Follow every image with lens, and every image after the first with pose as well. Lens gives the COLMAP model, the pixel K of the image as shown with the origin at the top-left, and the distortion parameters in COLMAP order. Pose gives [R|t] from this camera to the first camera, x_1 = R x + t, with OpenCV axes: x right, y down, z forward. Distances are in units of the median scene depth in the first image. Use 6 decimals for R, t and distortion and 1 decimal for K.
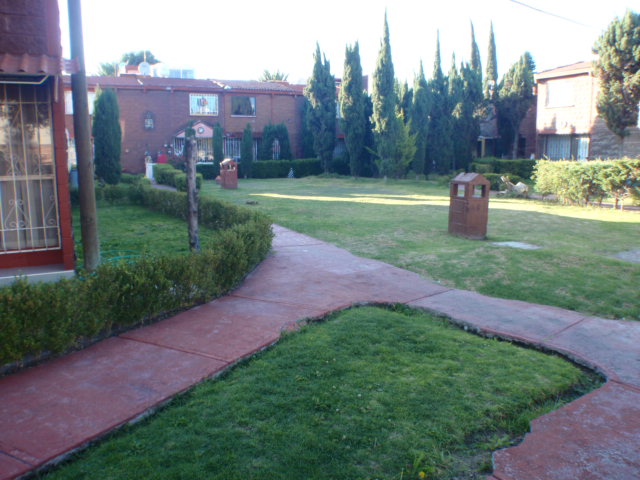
lens RADIAL K [[524.5, 0, 316.4], [0, 524.5, 235.6], [0, 0, 1]] dist [-0.104243, 0.040022]
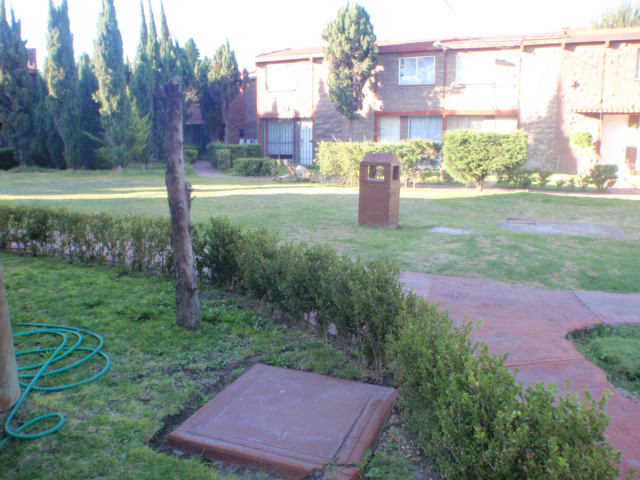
lens RADIAL K [[524.5, 0, 316.4], [0, 524.5, 235.6], [0, 0, 1]] dist [-0.104243, 0.040022]
pose [[0.781157, -0.109650, 0.614630, -0.141149], [0.097601, 0.993800, 0.053250, -0.017338], [-0.616658, 0.018392, 0.787016, 0.163305]]
